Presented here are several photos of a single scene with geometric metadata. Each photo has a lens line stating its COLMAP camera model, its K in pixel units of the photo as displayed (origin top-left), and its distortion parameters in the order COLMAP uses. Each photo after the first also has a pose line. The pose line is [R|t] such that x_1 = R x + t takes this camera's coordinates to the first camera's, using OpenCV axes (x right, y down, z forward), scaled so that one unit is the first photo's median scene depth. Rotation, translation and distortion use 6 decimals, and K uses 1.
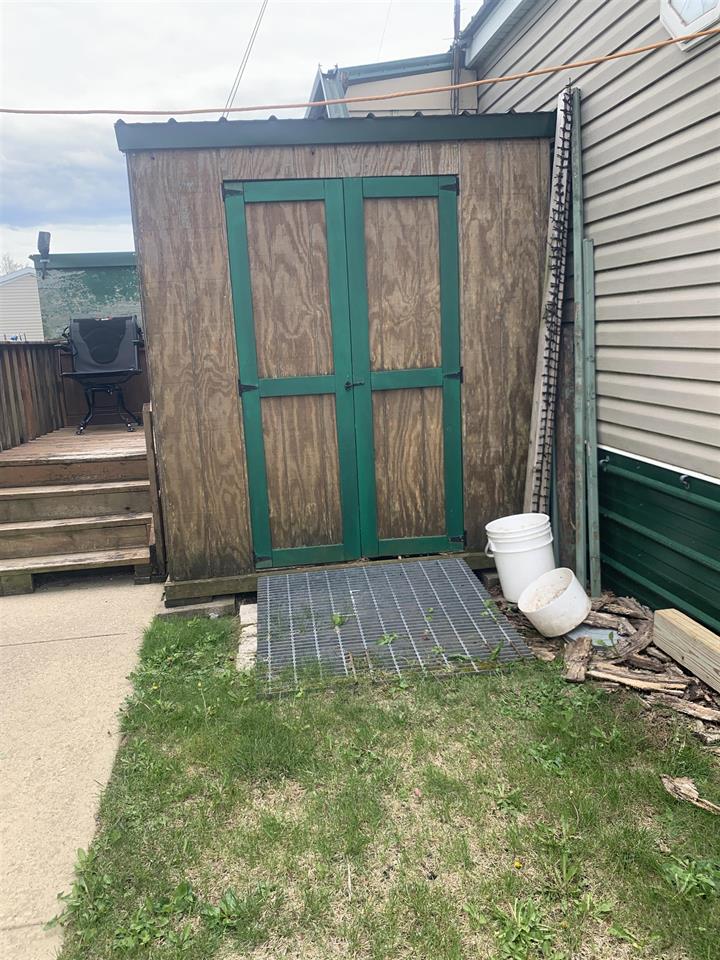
lens RADIAL K [[745.2, 0, 360.0], [0, 745.2, 480.0], [0, 0, 1]] dist [0.003920, -0.005329]
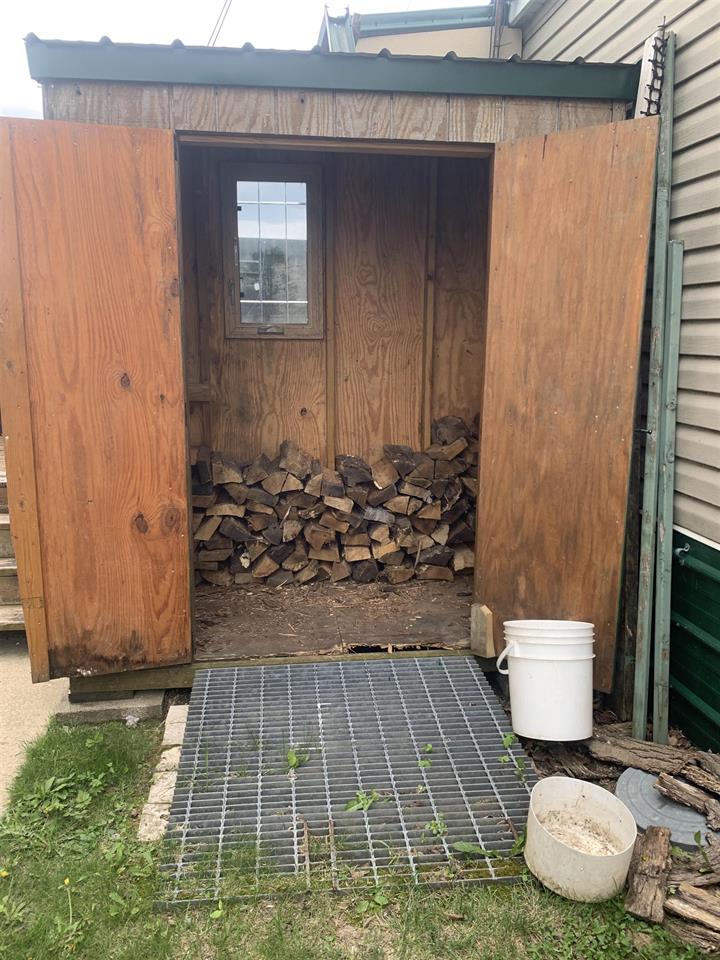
lens RADIAL K [[784.5, 0, 354.4], [0, 784.5, 477.9], [0, 0, 1]] dist [-0.001798, -0.000748]
pose [[0.998160, 0.060453, -0.004725, 0.013250], [-0.060529, 0.998005, -0.017940, -0.061806], [0.003631, 0.018193, 0.999828, 0.245449]]
